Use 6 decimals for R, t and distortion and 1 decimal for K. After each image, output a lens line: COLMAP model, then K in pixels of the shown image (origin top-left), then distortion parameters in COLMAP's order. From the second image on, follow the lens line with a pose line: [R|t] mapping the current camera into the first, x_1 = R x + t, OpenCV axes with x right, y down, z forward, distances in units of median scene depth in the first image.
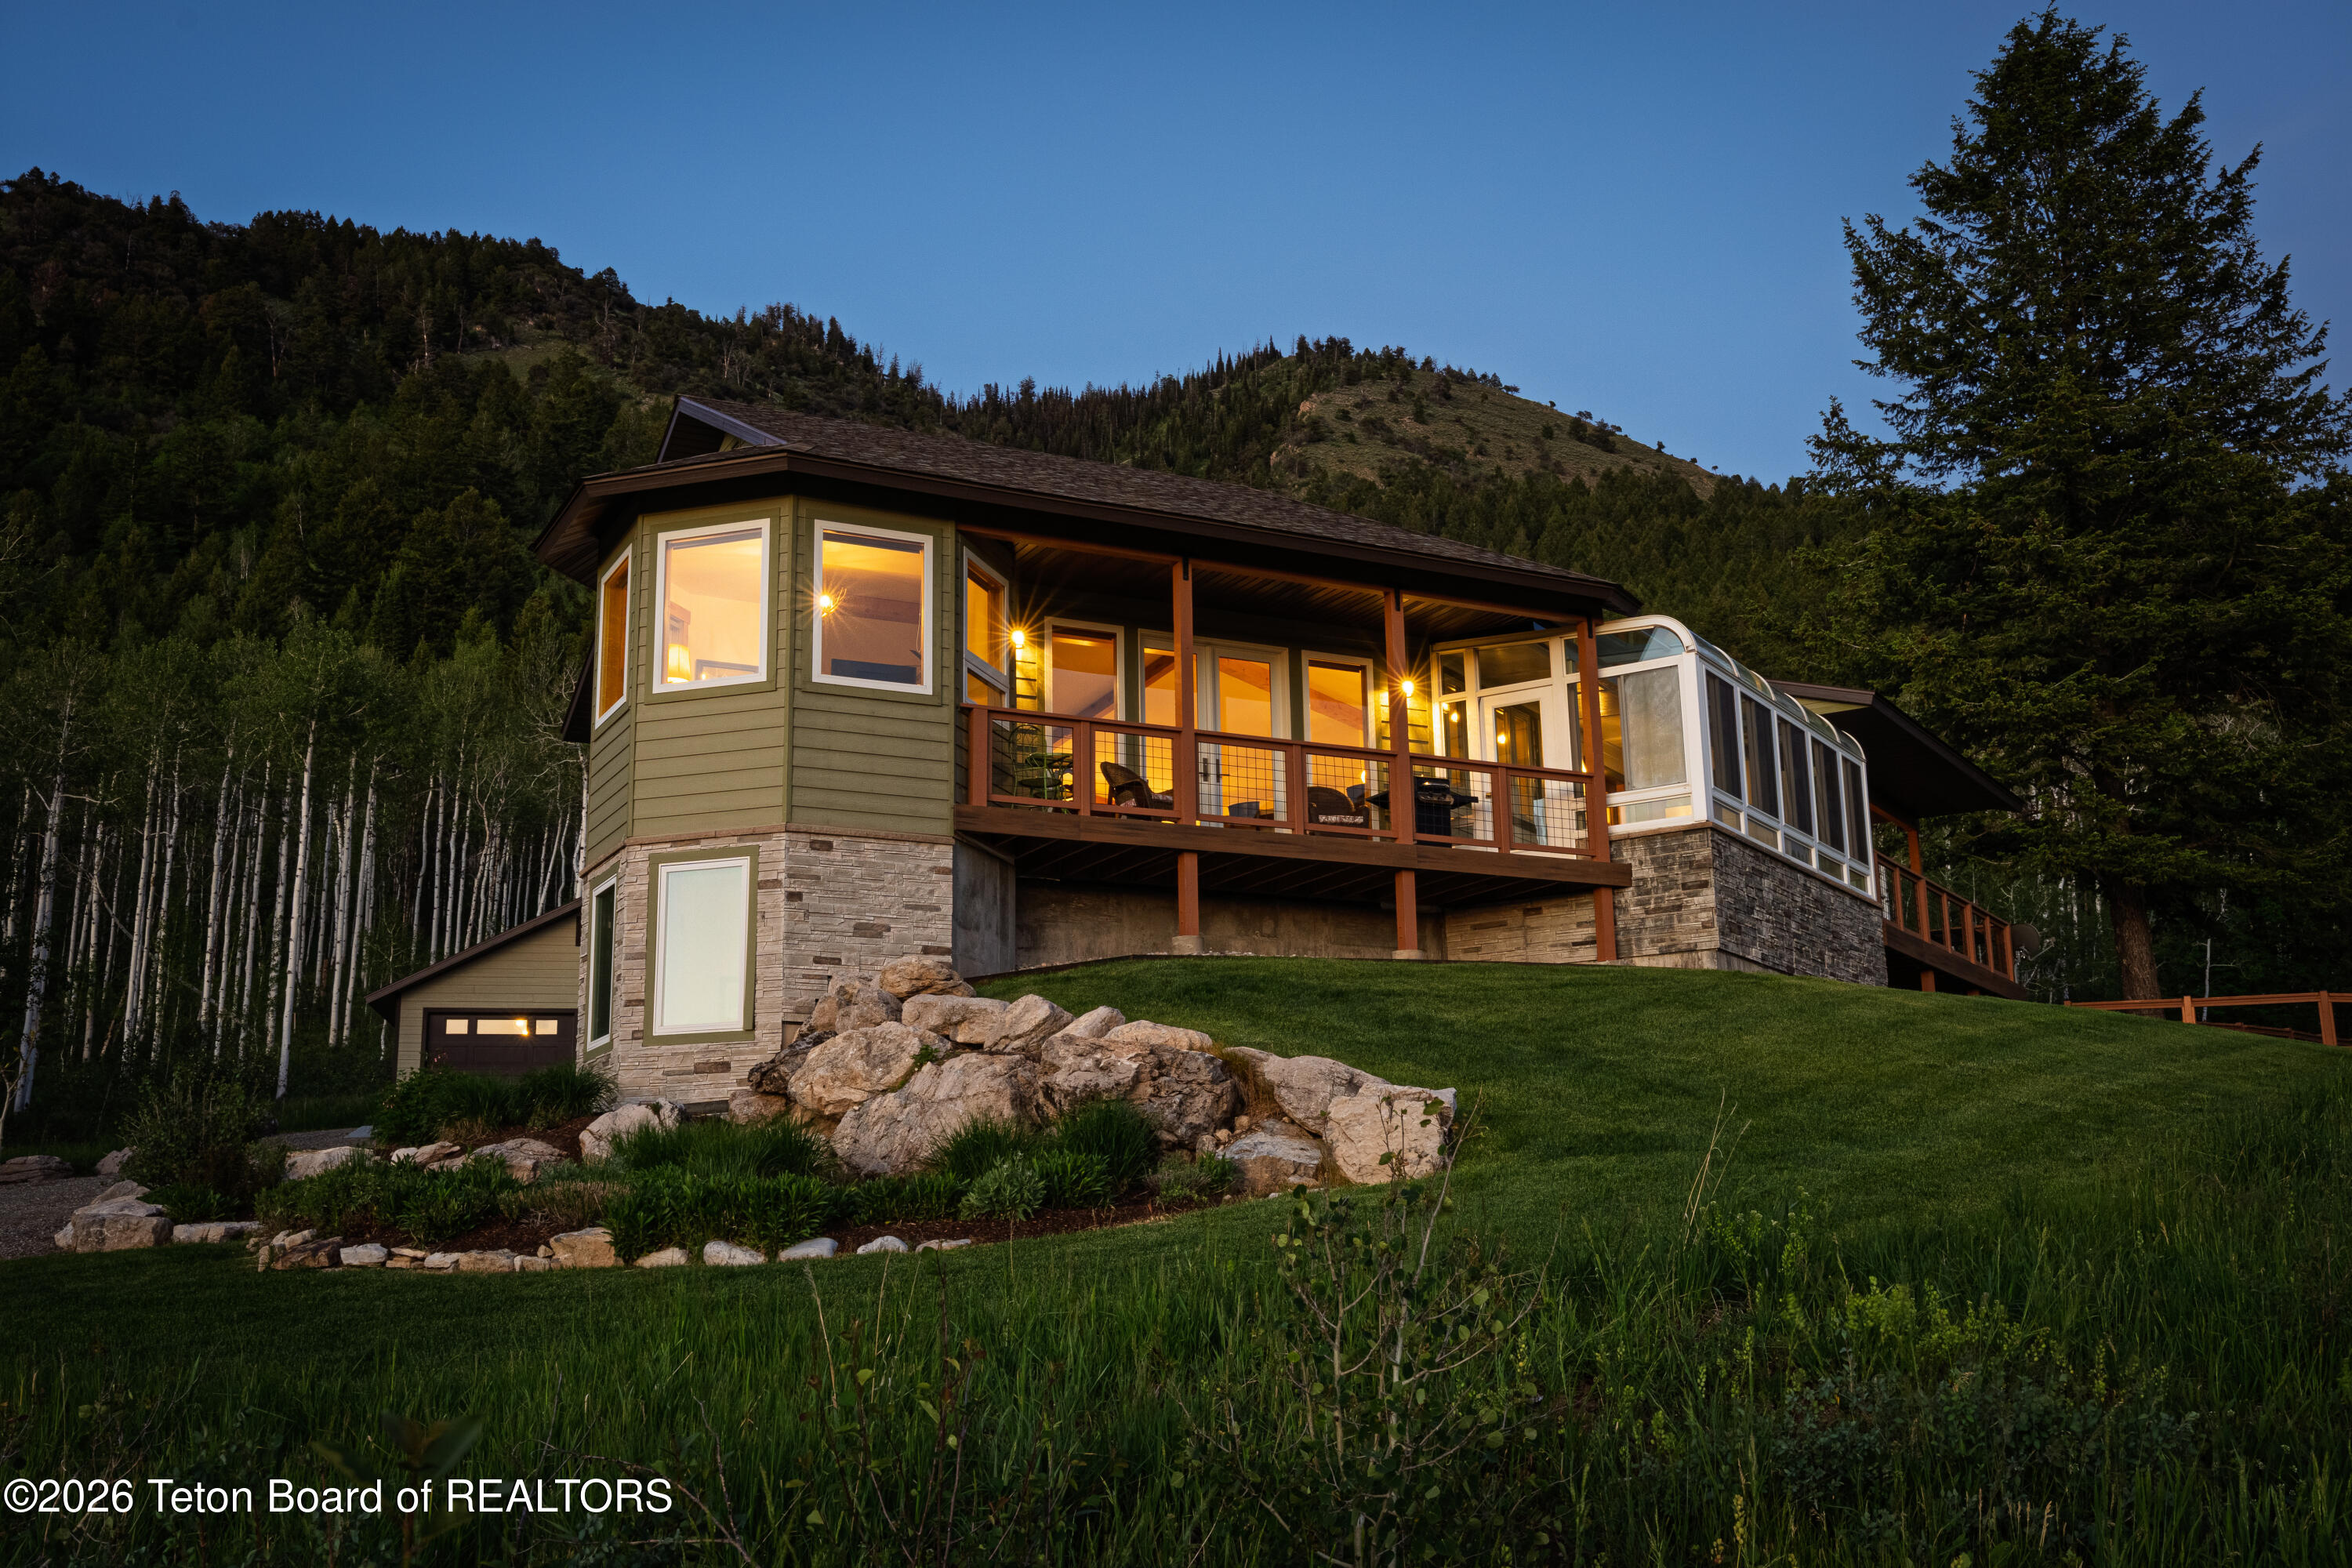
lens RADIAL K [[2300.8, 0, 1176.0], [0, 2300.8, 784.0], [0, 0, 1]] dist [0.001927, 0.003220]
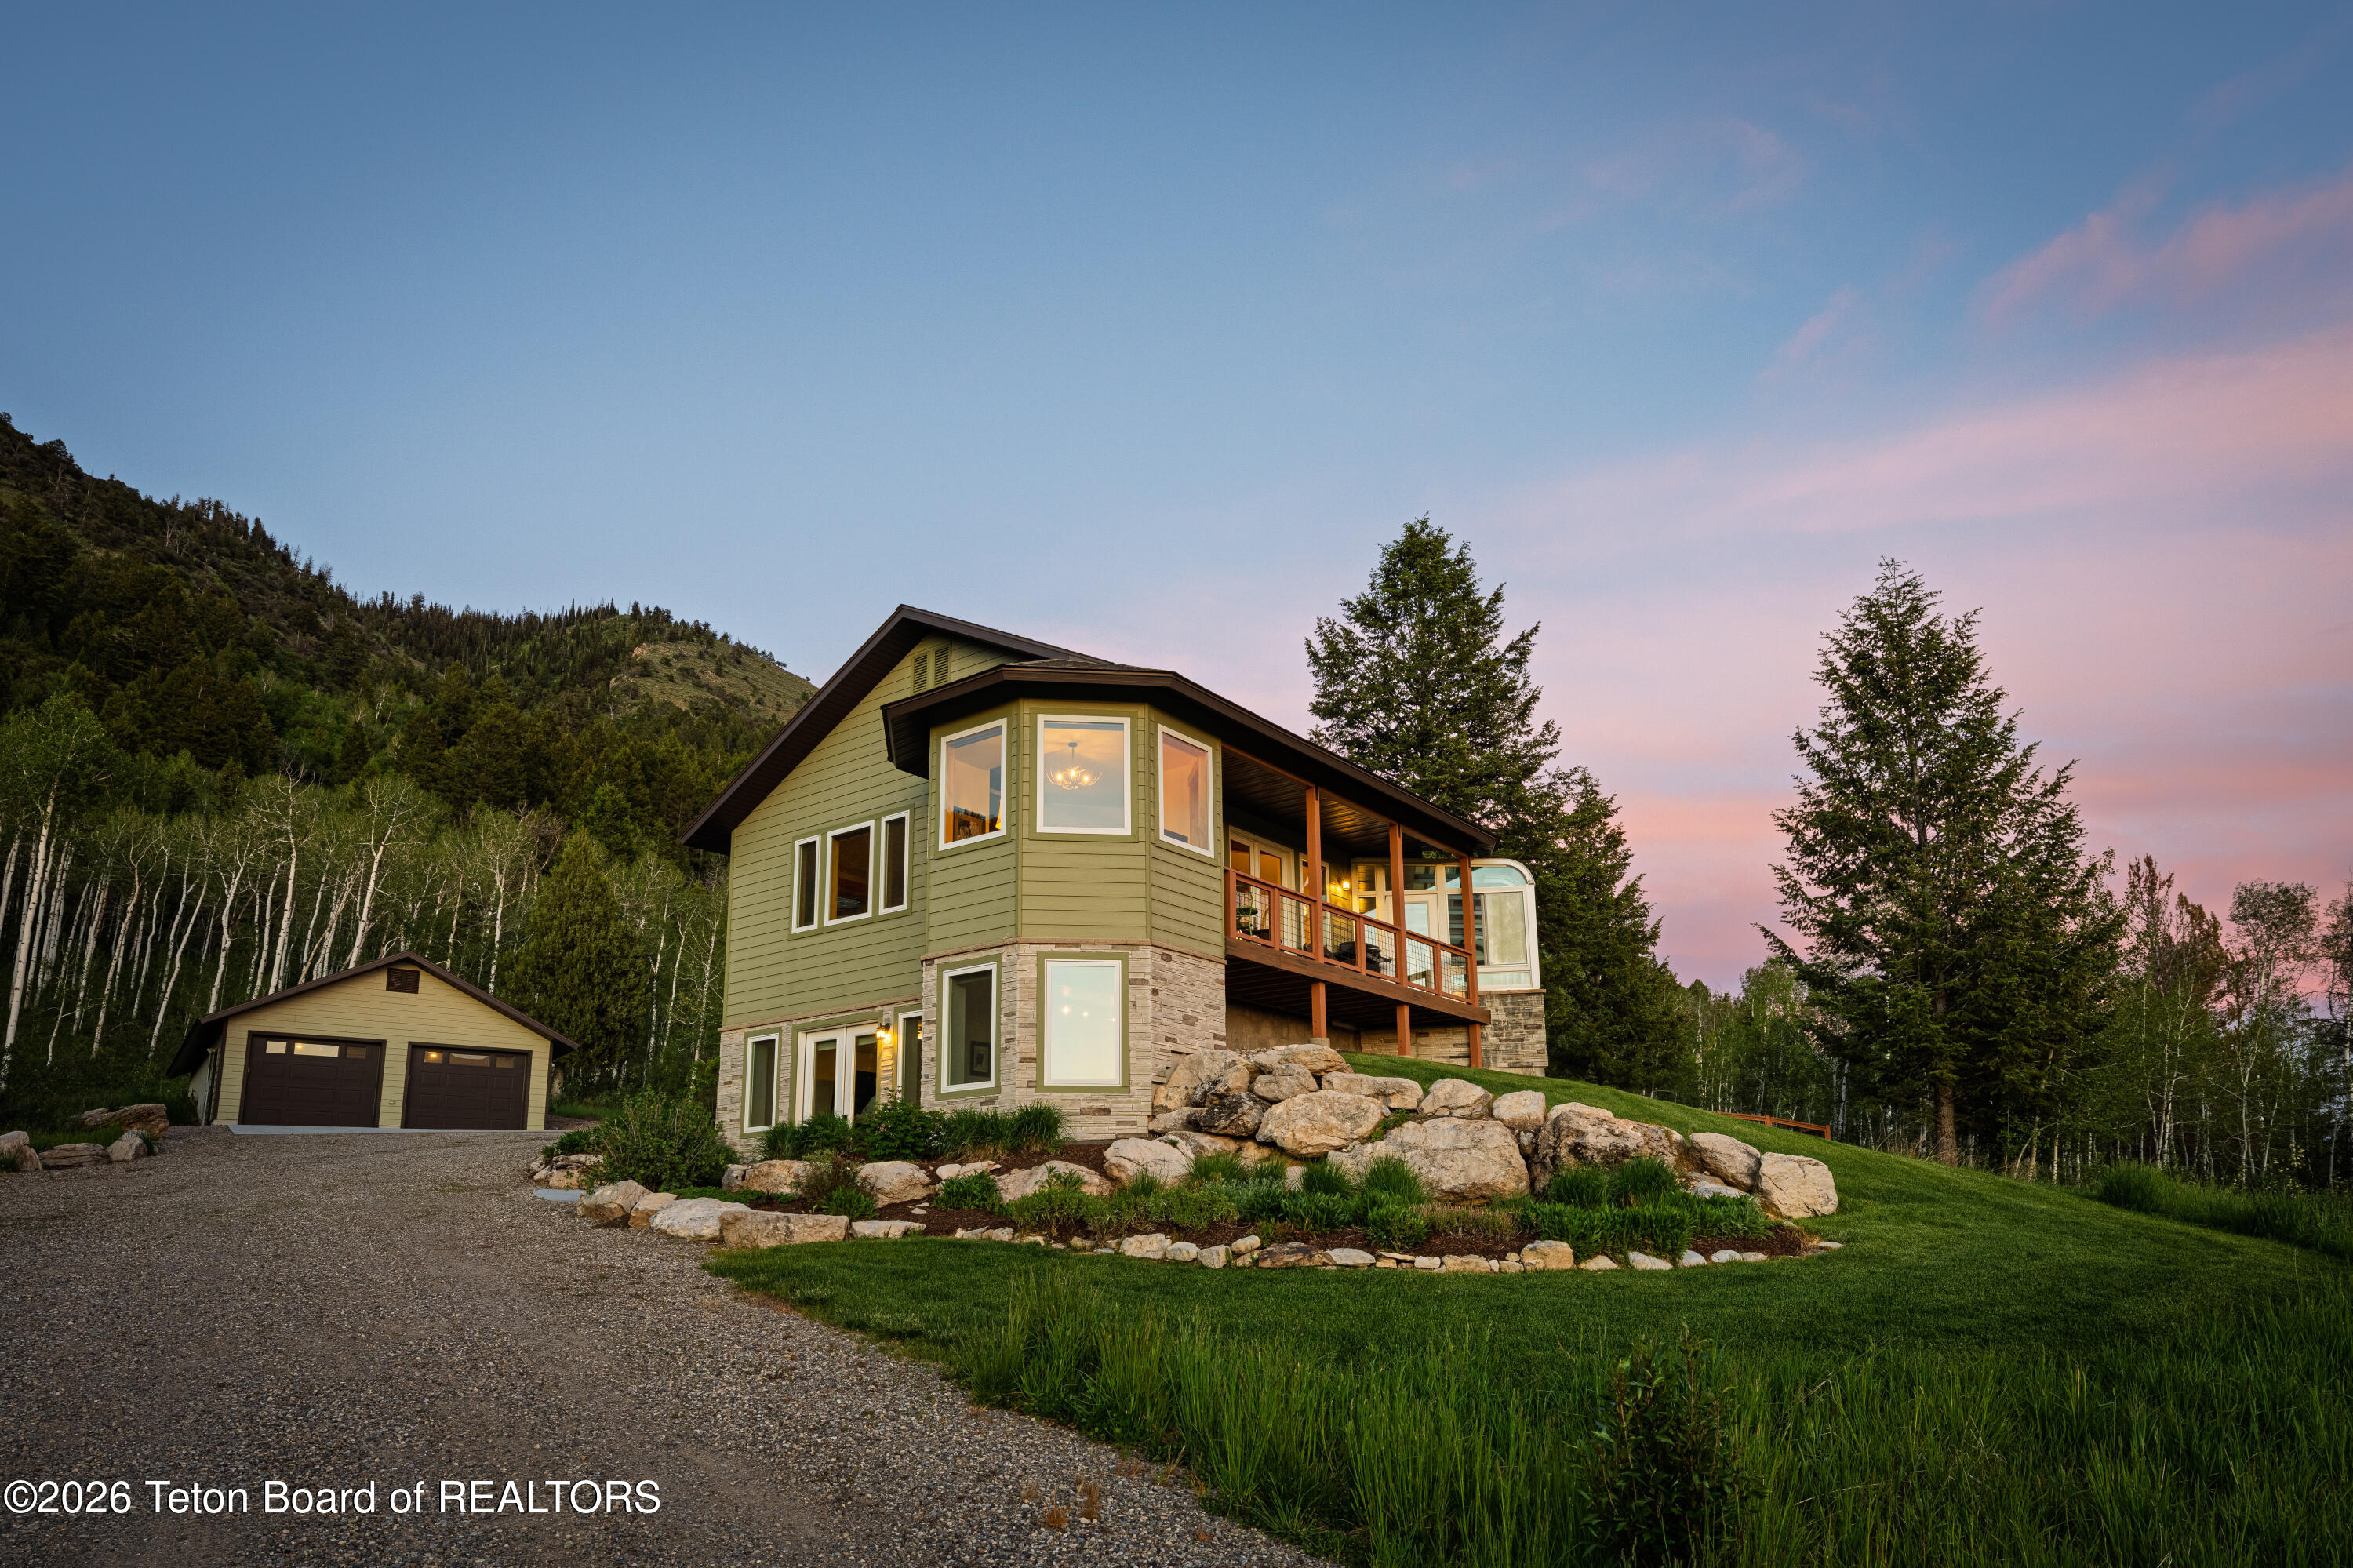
lens RADIAL K [[1473.8, 0, 1172.9], [0, 1473.8, 954.2], [0, 0, 1]] dist [0.003922, 0.003179]
pose [[0.903681, 0.095577, 0.417404, -0.213503], [-0.101281, 0.994821, -0.008520, 0.013010], [-0.416057, -0.034575, 0.908681, 0.074049]]
